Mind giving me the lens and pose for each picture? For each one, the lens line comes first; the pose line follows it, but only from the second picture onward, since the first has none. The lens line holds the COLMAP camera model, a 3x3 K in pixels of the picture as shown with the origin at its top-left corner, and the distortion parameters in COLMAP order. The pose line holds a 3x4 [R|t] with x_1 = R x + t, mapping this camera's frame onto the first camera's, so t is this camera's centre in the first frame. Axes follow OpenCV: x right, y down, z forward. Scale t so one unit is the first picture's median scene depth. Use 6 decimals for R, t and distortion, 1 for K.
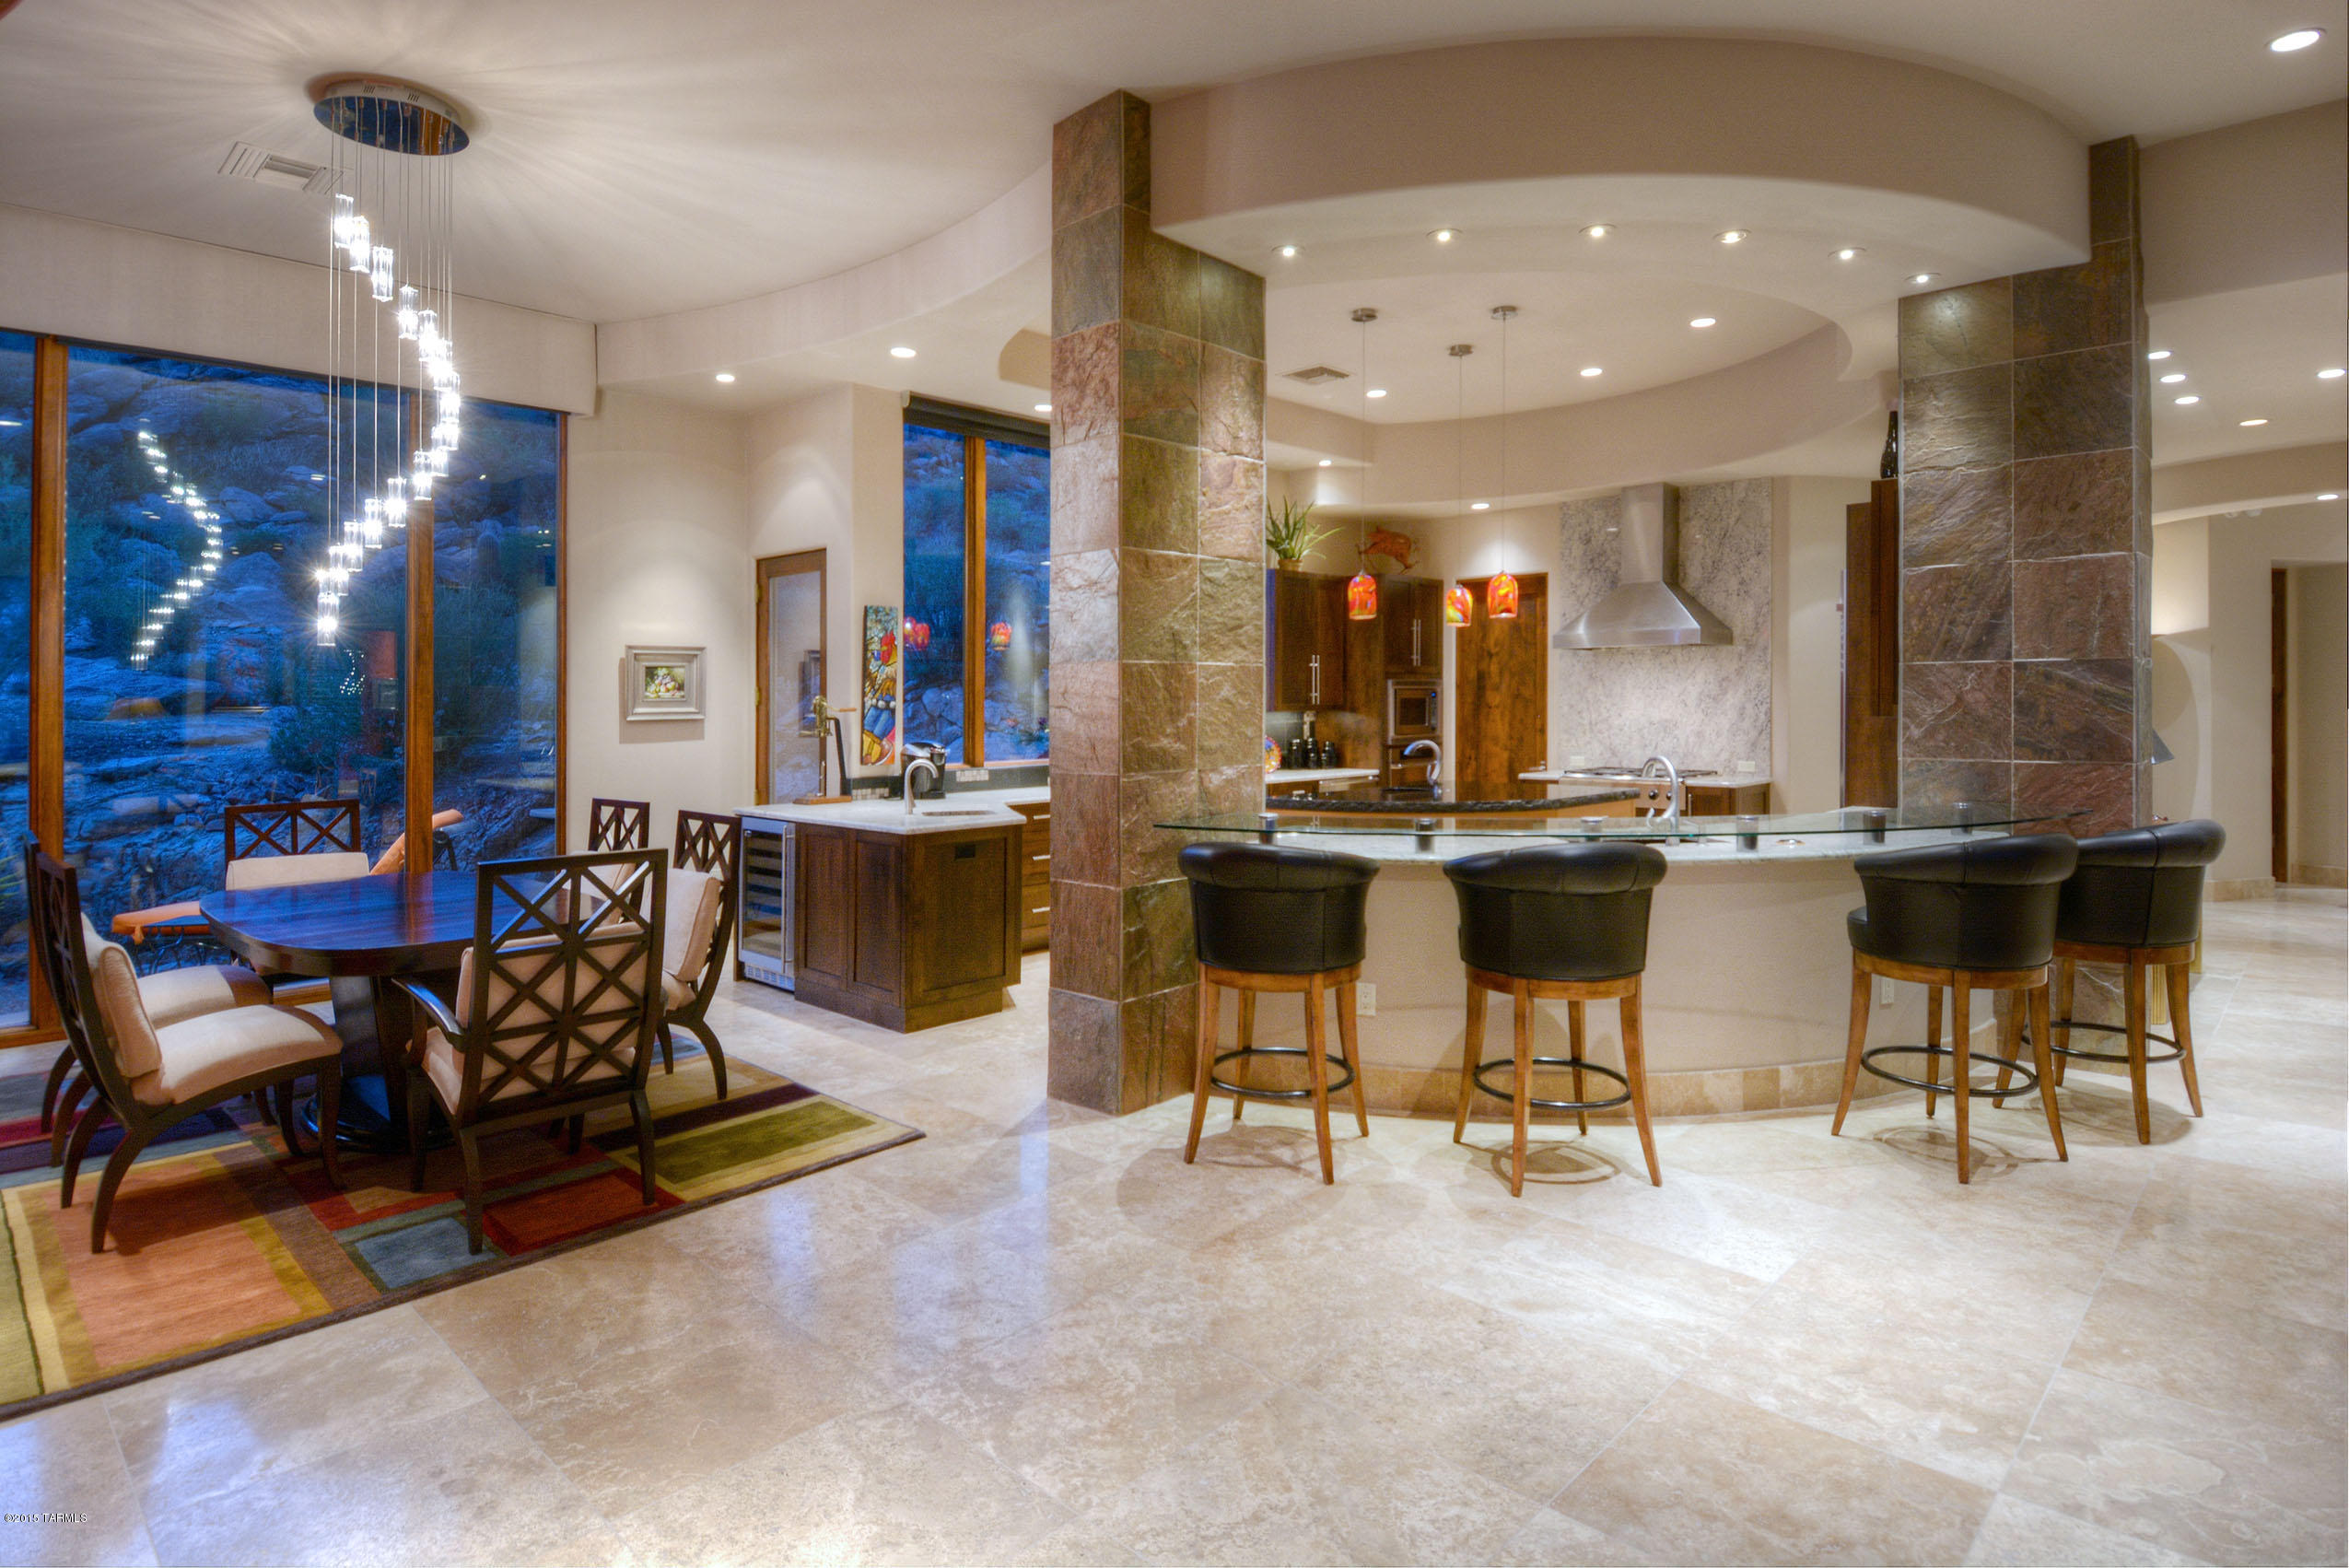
lens RADIAL K [[1370.9, 0, 1087.6], [0, 1370.9, 717.7], [0, 0, 1]] dist [0.003186, -0.014653]
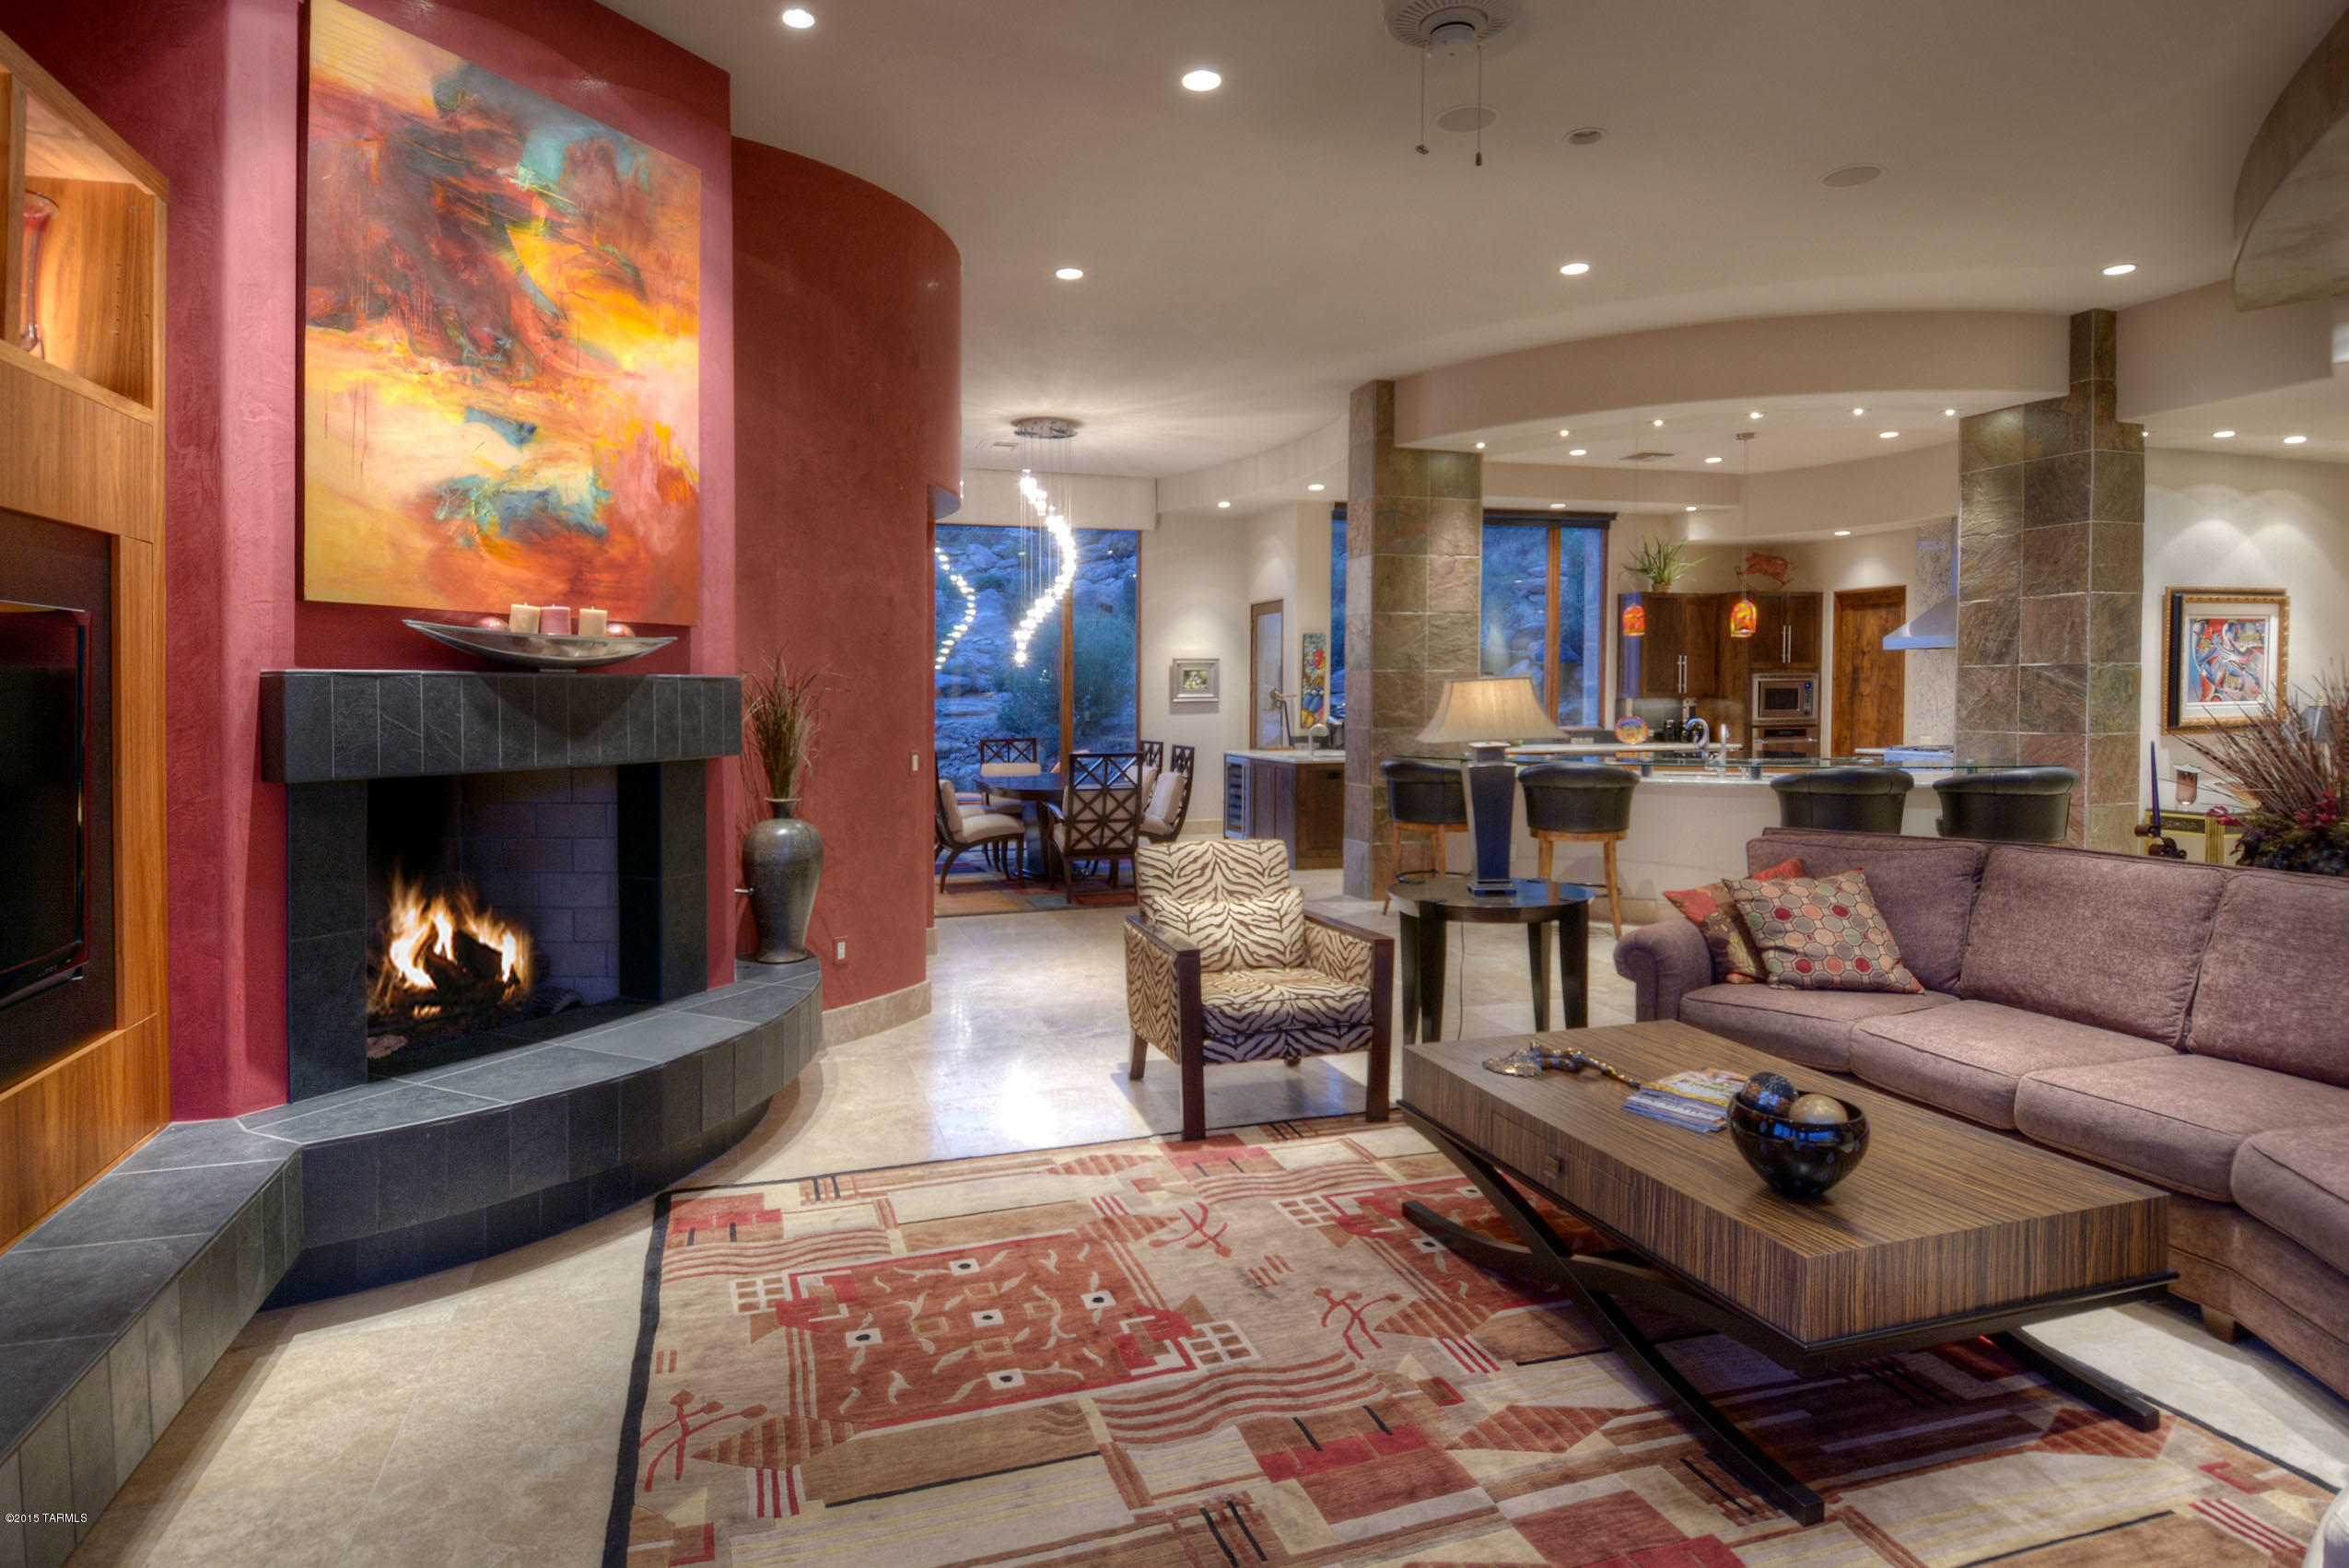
lens RADIAL K [[1370.9, 0, 1174.7], [0, 1370.9, 790.2], [0, 0, 1]] dist [0.003186, -0.014653]
pose [[0.918225, 0.030880, -0.394854, 0.387363], [-0.006274, 0.997965, 0.063457, 0.004603], [0.396010, -0.055791, 0.916550, -0.660217]]
